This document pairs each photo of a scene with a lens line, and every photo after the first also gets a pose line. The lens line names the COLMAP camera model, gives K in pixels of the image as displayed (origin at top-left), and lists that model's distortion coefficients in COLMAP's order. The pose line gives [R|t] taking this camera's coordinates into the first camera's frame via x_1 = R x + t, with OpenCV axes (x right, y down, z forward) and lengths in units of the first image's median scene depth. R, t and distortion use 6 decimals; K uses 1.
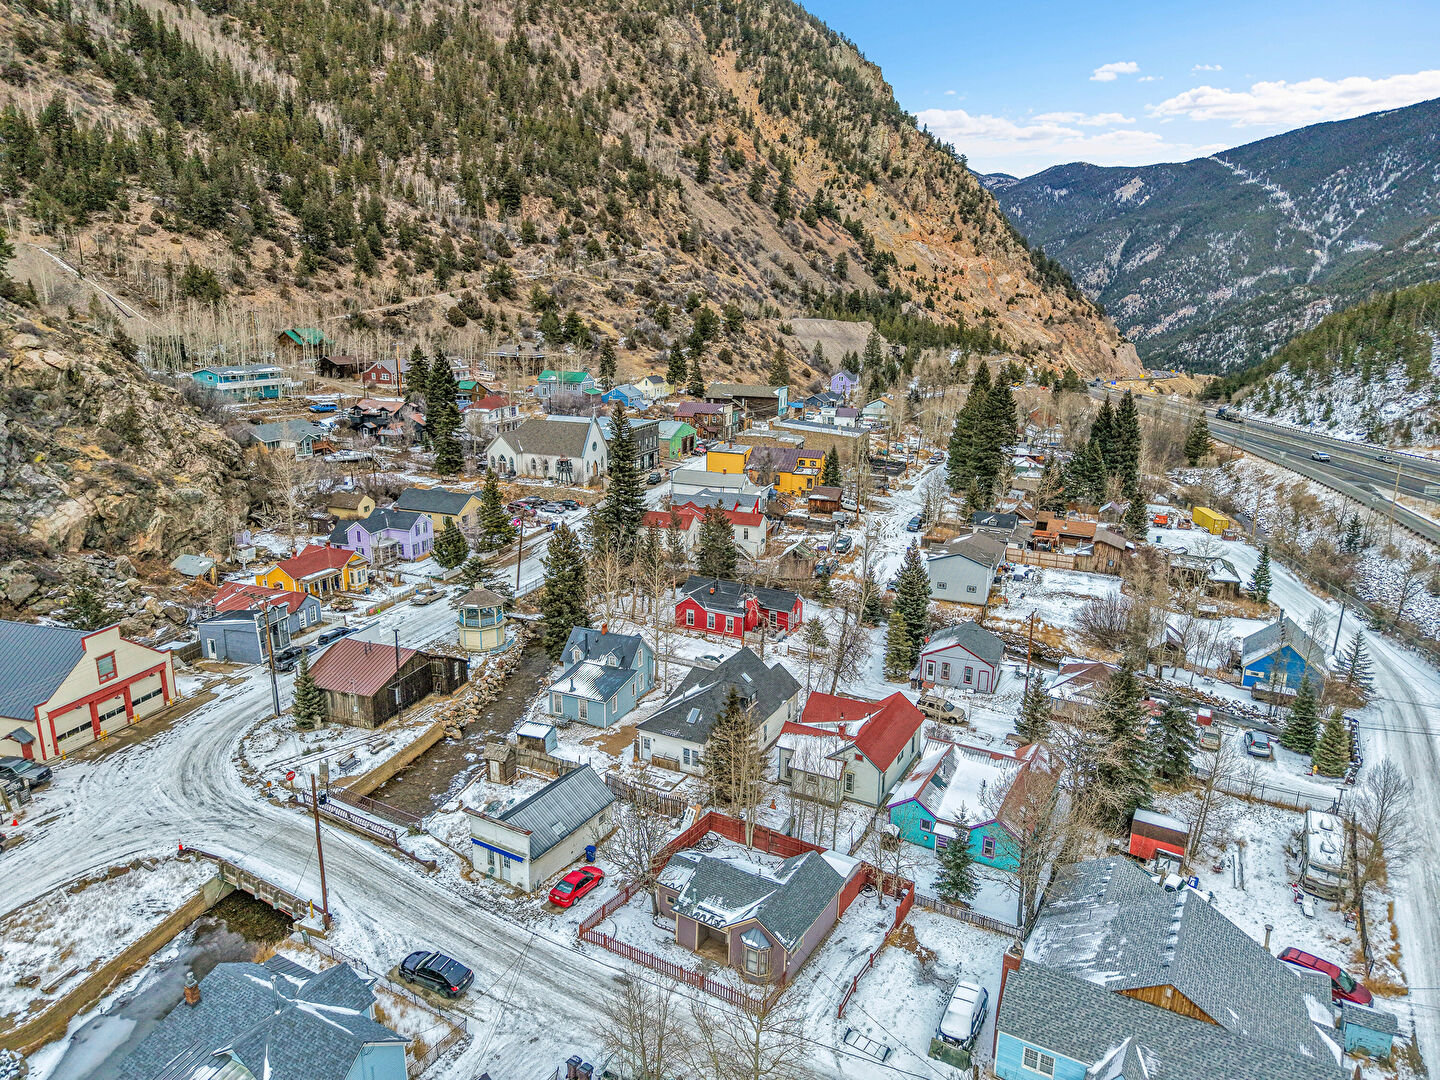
lens RADIAL K [[966.0, 0, 724.6], [0, 966.0, 546.8], [0, 0, 1]] dist [0.019528, -0.019415]
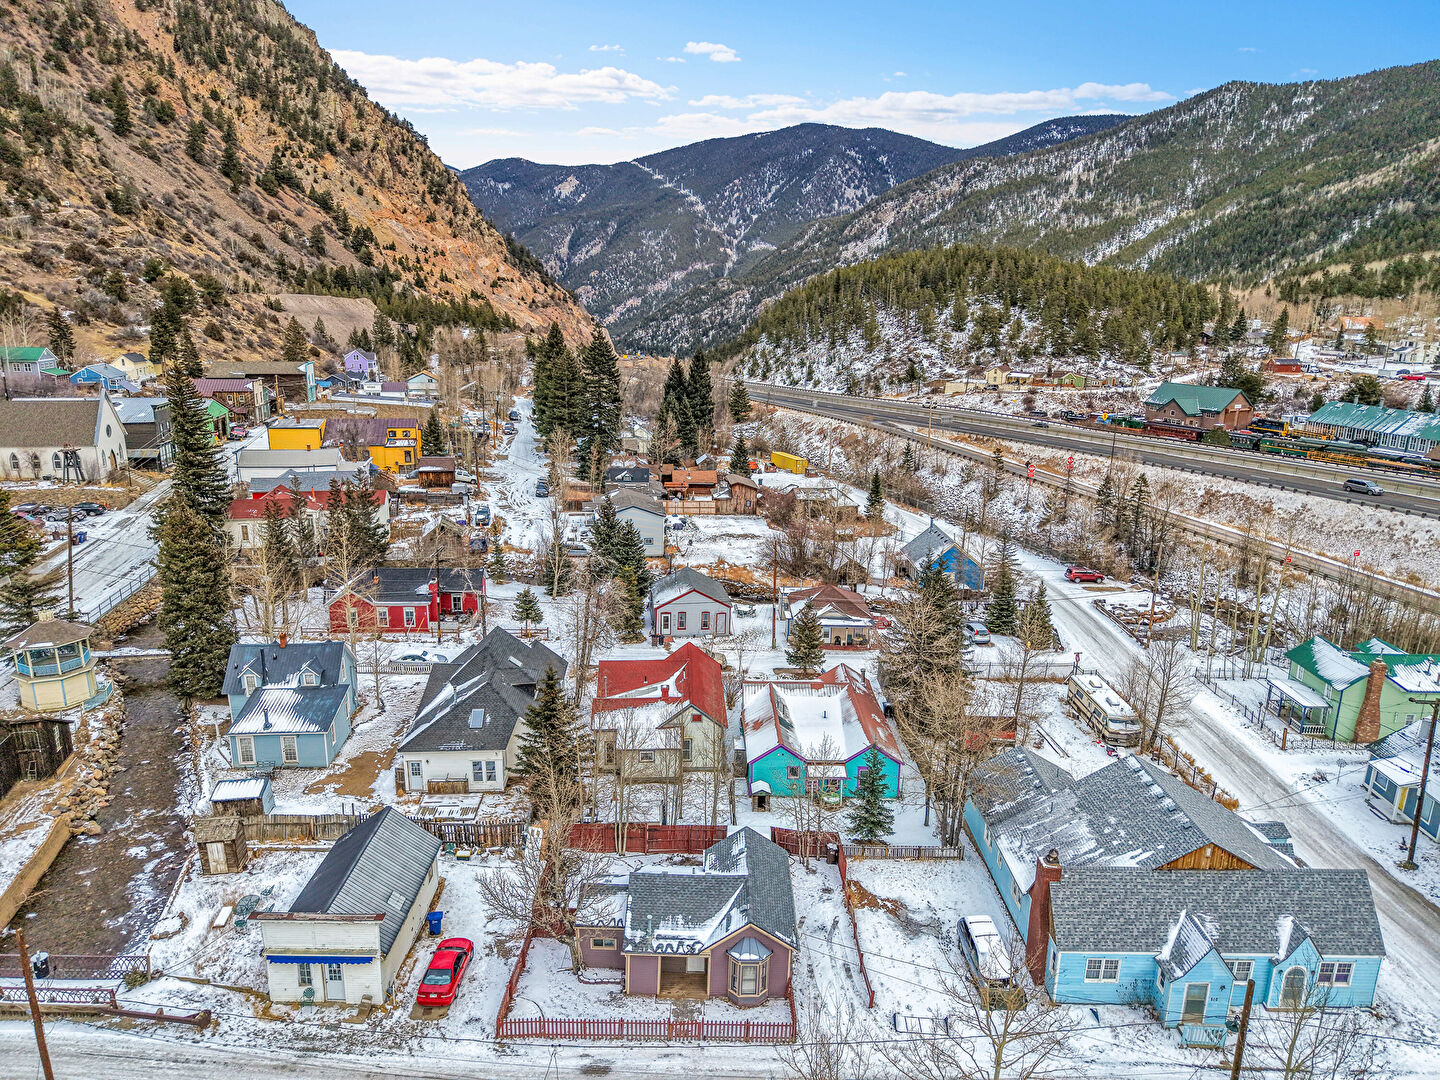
lens RADIAL K [[966.0, 0, 727.0], [0, 966.0, 545.9], [0, 0, 1]] dist [0.019528, -0.019415]
pose [[0.859827, -0.127317, 0.494457, -0.052656], [0.124351, 0.991469, 0.039055, 0.007679], [-0.495211, 0.027906, 0.868324, 0.051173]]
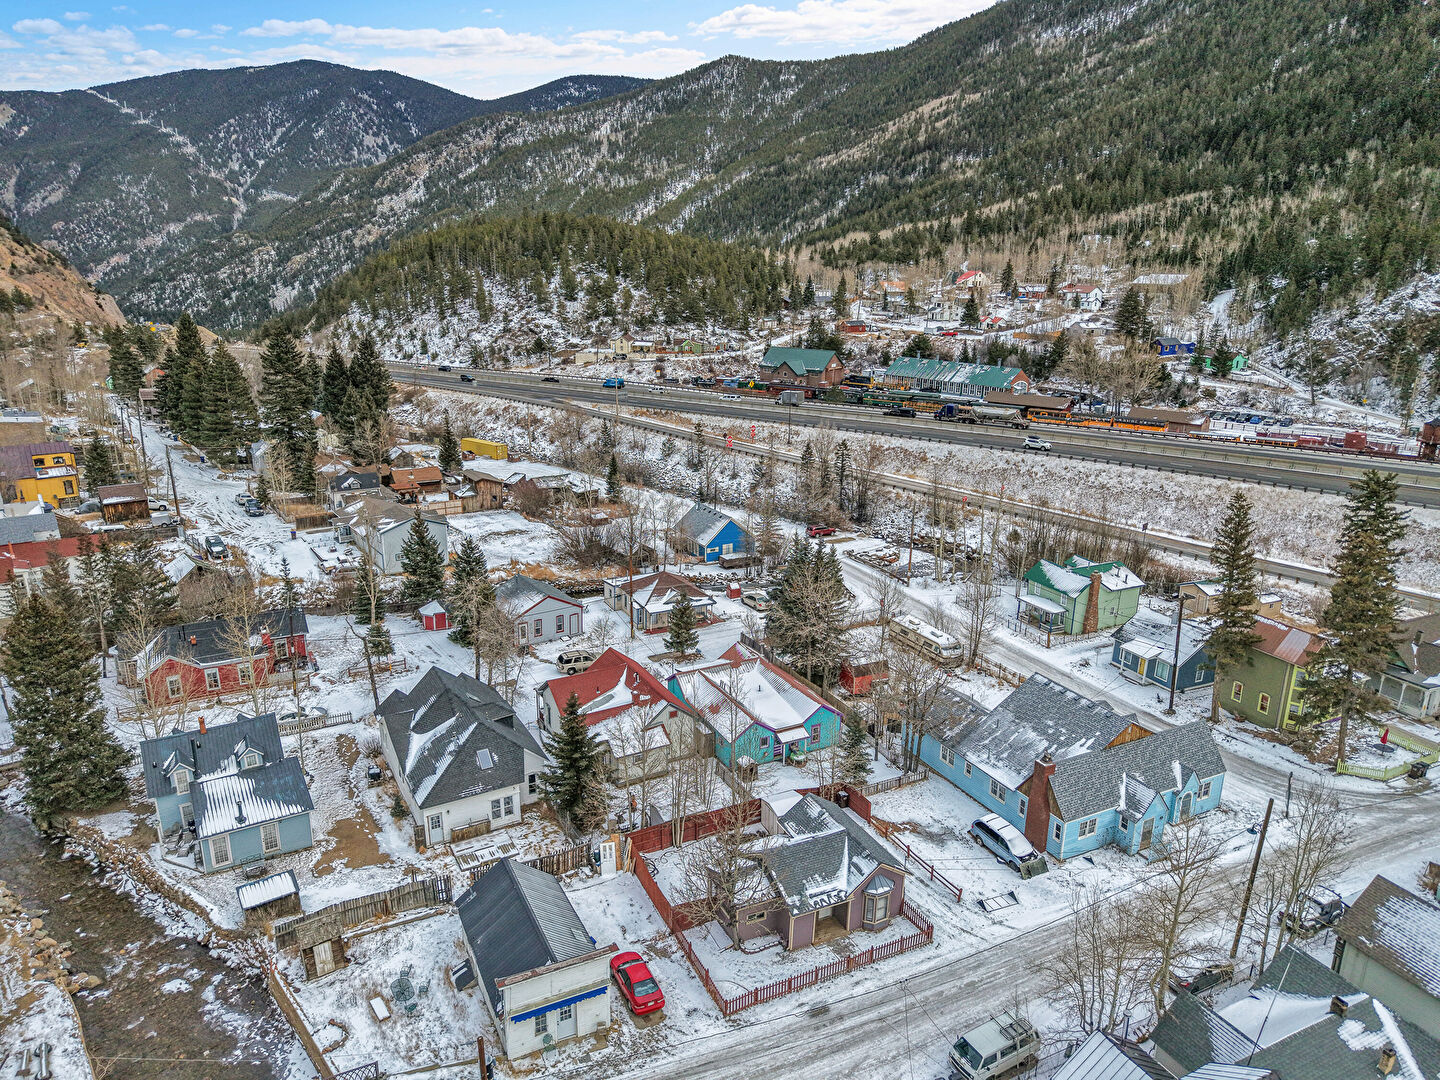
lens RADIAL K [[966.0, 0, 730.2], [0, 966.0, 543.8], [0, 0, 1]] dist [0.019528, -0.019415]
pose [[0.544335, -0.244906, 0.802322, -0.119370], [0.206780, 0.966094, 0.154608, -0.017276], [-0.812983, 0.081745, 0.576521, 0.085134]]
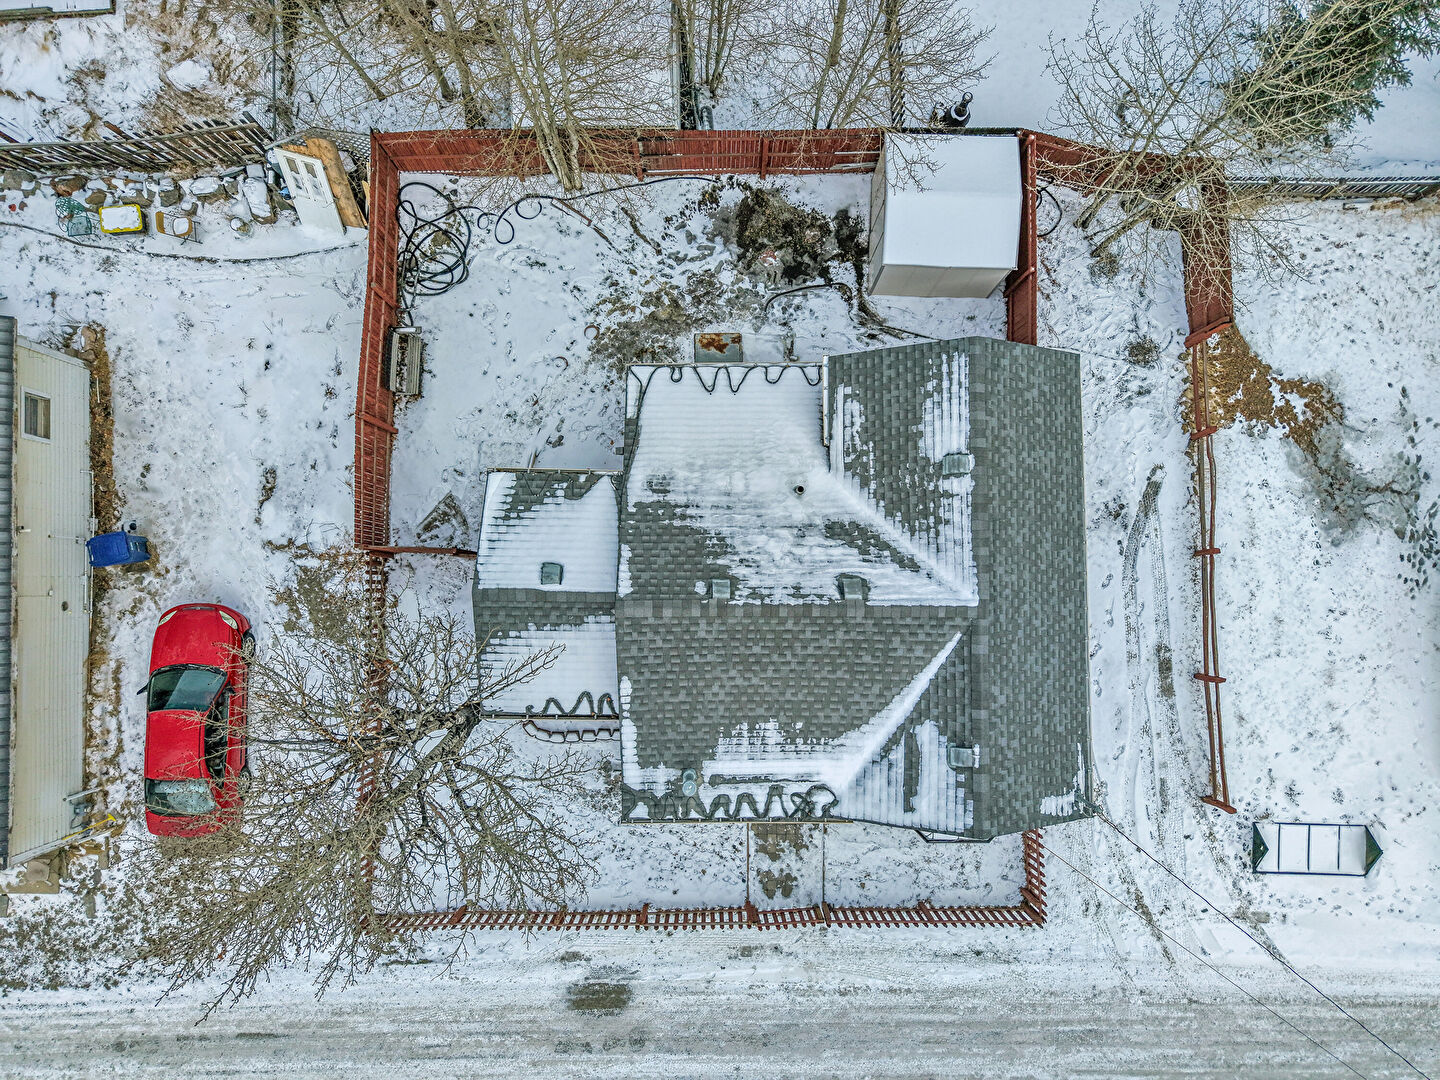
lens RADIAL K [[966.0, 0, 726.4], [0, 966.0, 542.9], [0, 0, 1]] dist [0.019528, -0.019415]
pose [[0.859381, -0.511091, 0.015821, 0.001240], [0.133585, 0.254269, 0.957863, 0.014499], [-0.493578, -0.821056, 0.286788, 0.162529]]
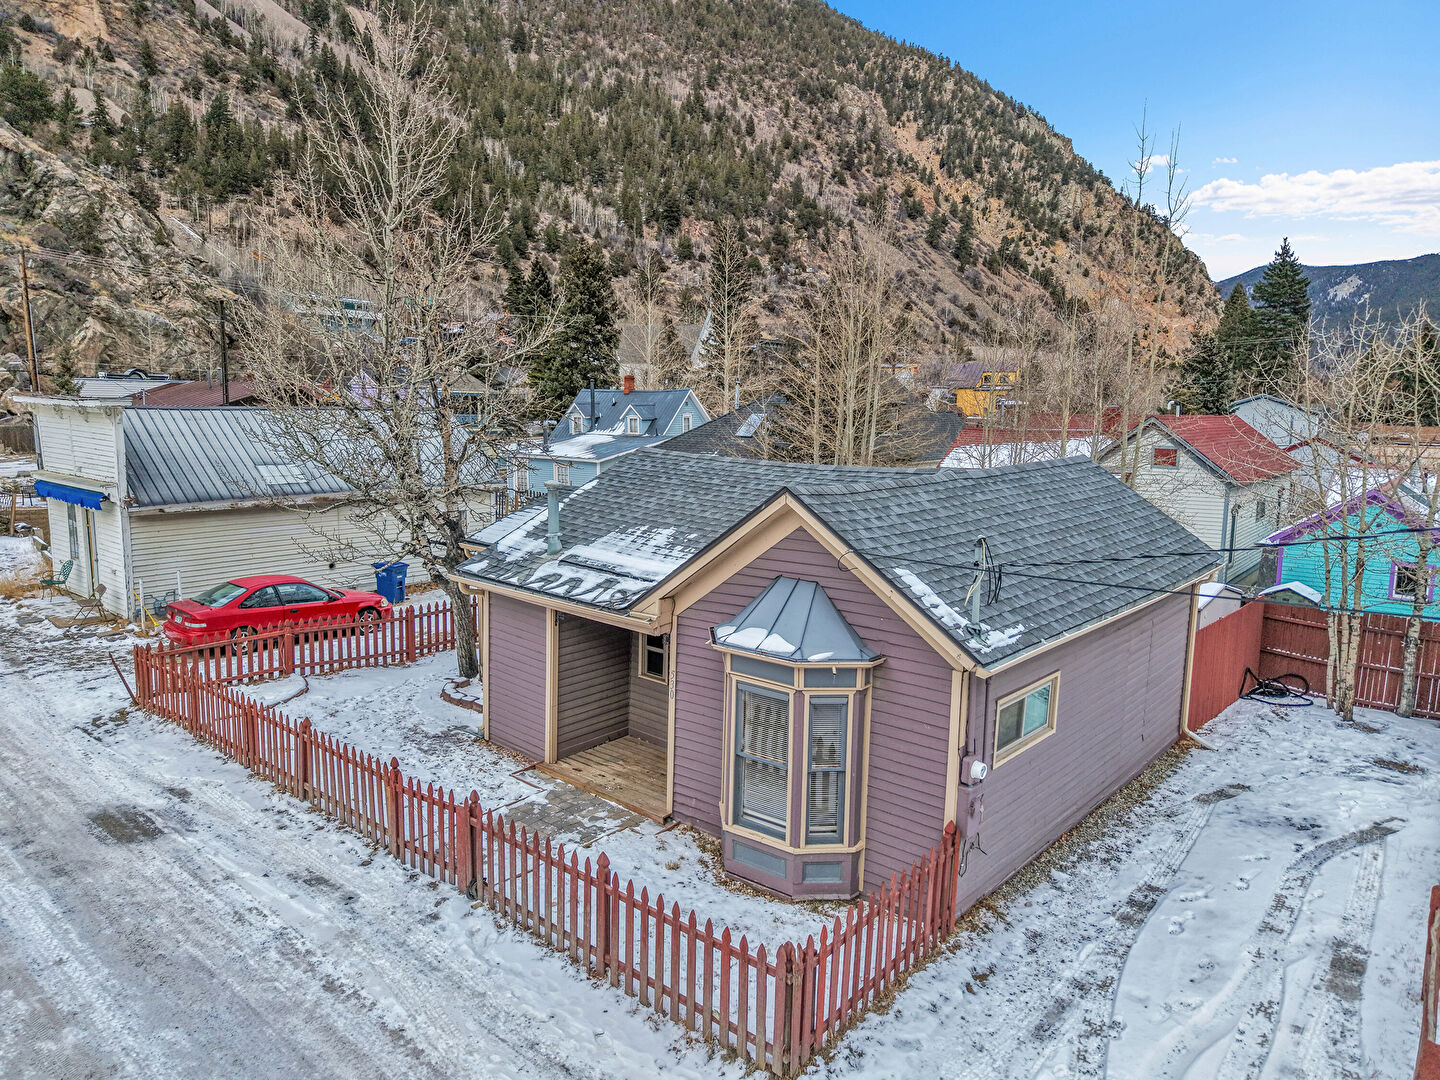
lens RADIAL K [[966.0, 0, 725.0], [0, 966.0, 543.6], [0, 0, 1]] dist [0.019528, -0.019415]
pose [[0.984084, 0.025928, -0.175800, 0.008187], [-0.046040, 0.992719, -0.111307, 0.065338], [0.171634, 0.117629, 0.978113, 0.131266]]
